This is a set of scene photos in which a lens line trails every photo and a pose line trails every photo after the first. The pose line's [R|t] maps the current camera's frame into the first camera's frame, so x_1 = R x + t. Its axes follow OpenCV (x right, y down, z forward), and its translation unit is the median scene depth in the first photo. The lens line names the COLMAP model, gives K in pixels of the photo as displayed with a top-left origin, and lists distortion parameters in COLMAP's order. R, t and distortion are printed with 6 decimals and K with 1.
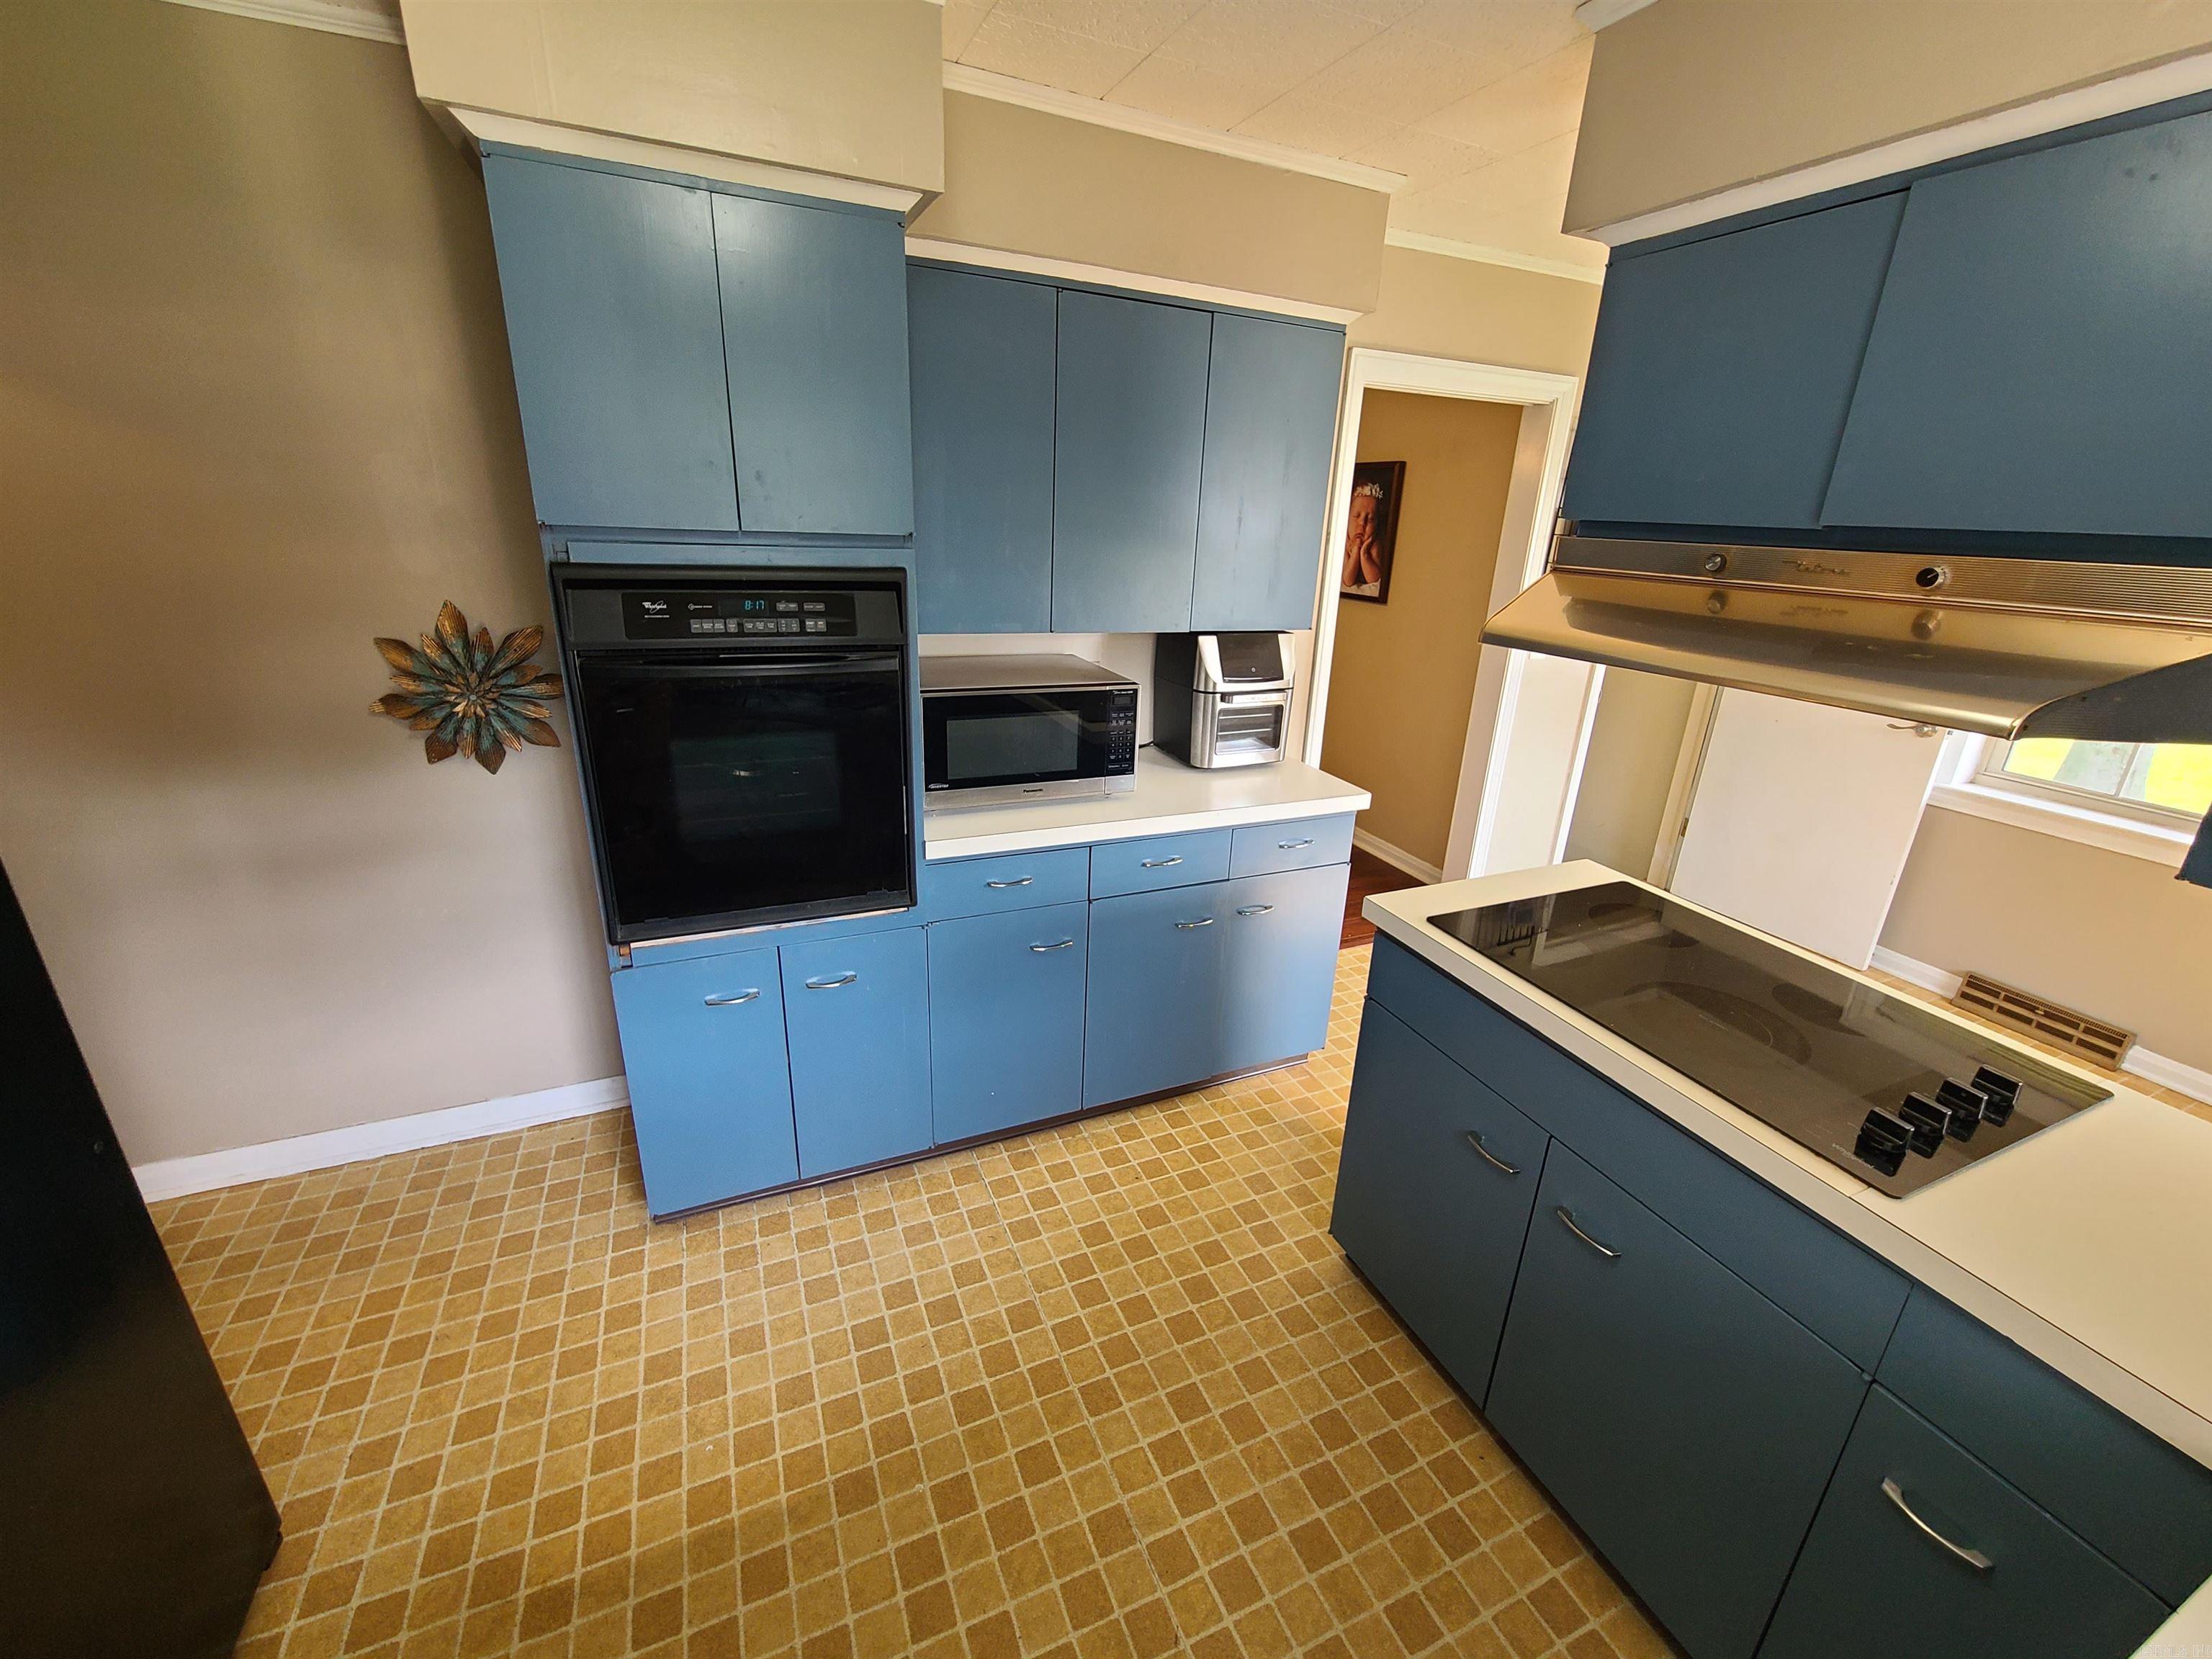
lens RADIAL K [[904.0, 0, 1128.3], [0, 904.0, 818.7], [0, 0, 1]] dist [0.000444, -0.002711]
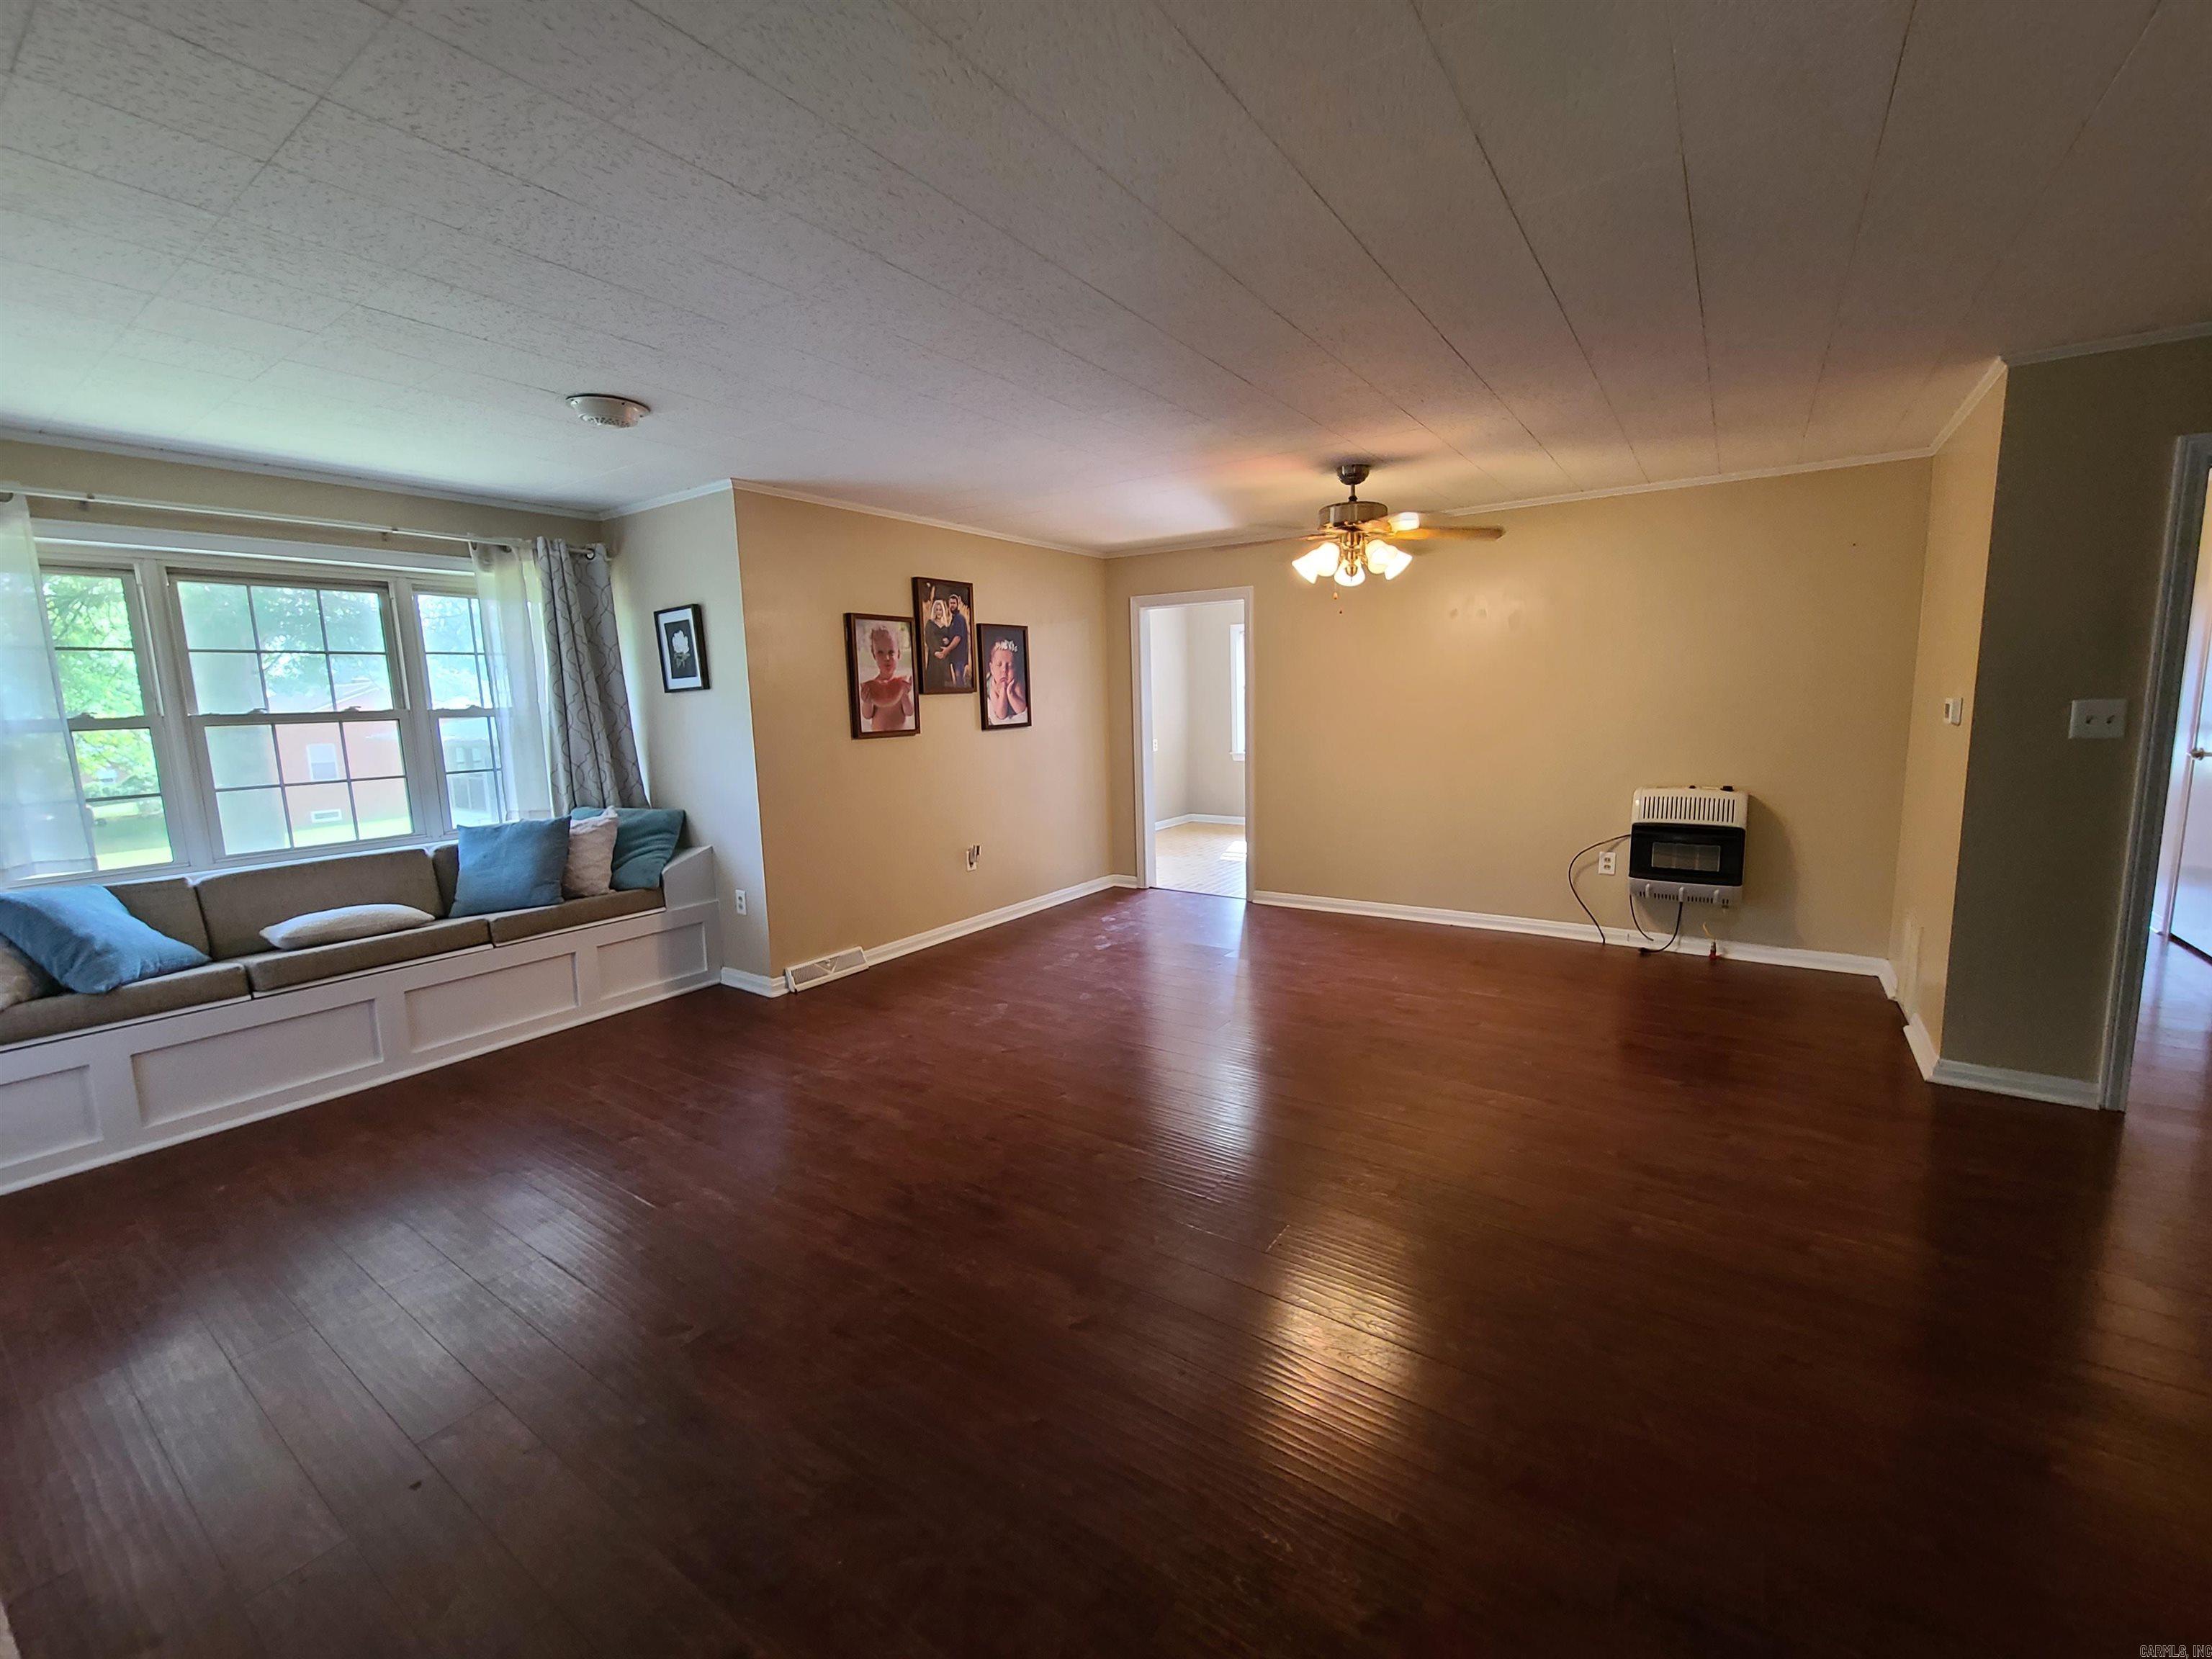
lens RADIAL K [[904.0, 0, 1126.7], [0, 904.0, 819.3], [0, 0, 1]] dist [0.000444, -0.002711]
pose [[-0.519893, -0.148075, 0.841300, -2.421786], [0.281386, 0.900210, 0.332331, -1.325375], [-0.806556, 0.409507, -0.426347, 3.855849]]
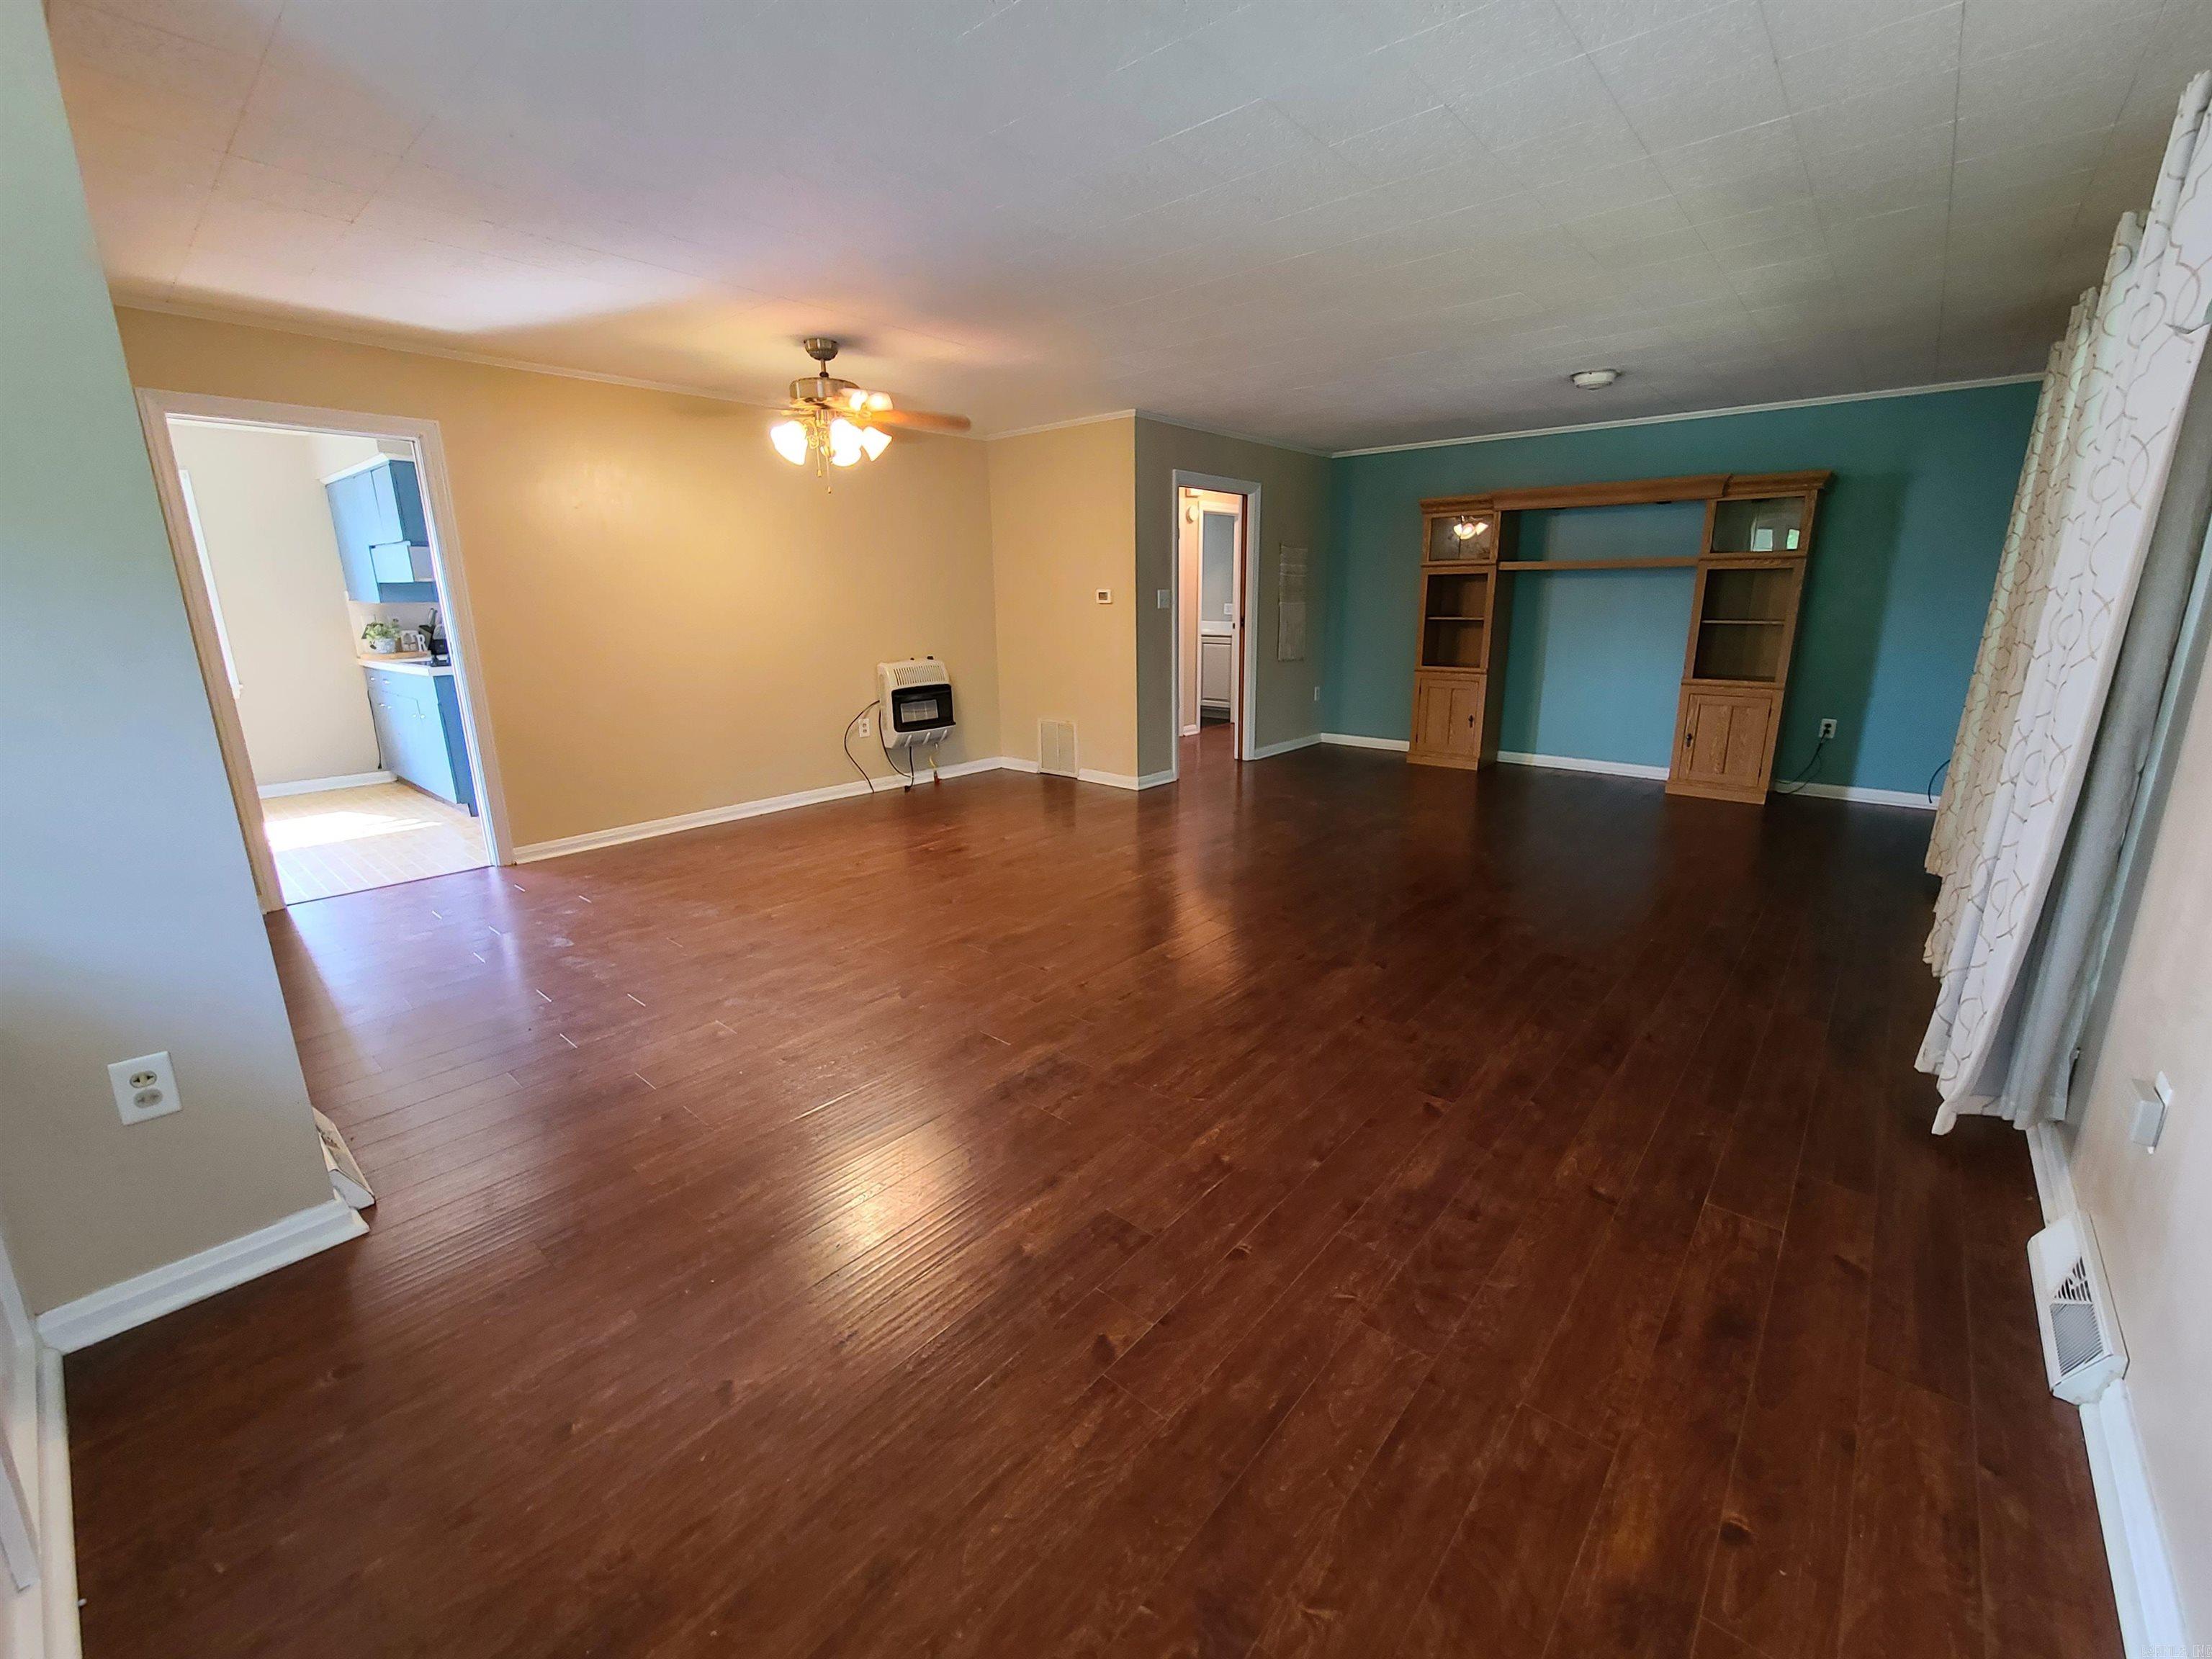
lens RADIAL K [[904.0, 0, 1127.4], [0, 904.0, 821.8], [0, 0, 1]] dist [0.000444, -0.002711]
pose [[-0.905587, 0.068362, -0.418614, -0.239132], [-0.168353, 0.847927, 0.502670, -1.457272], [0.389318, 0.525686, -0.756363, 4.730453]]
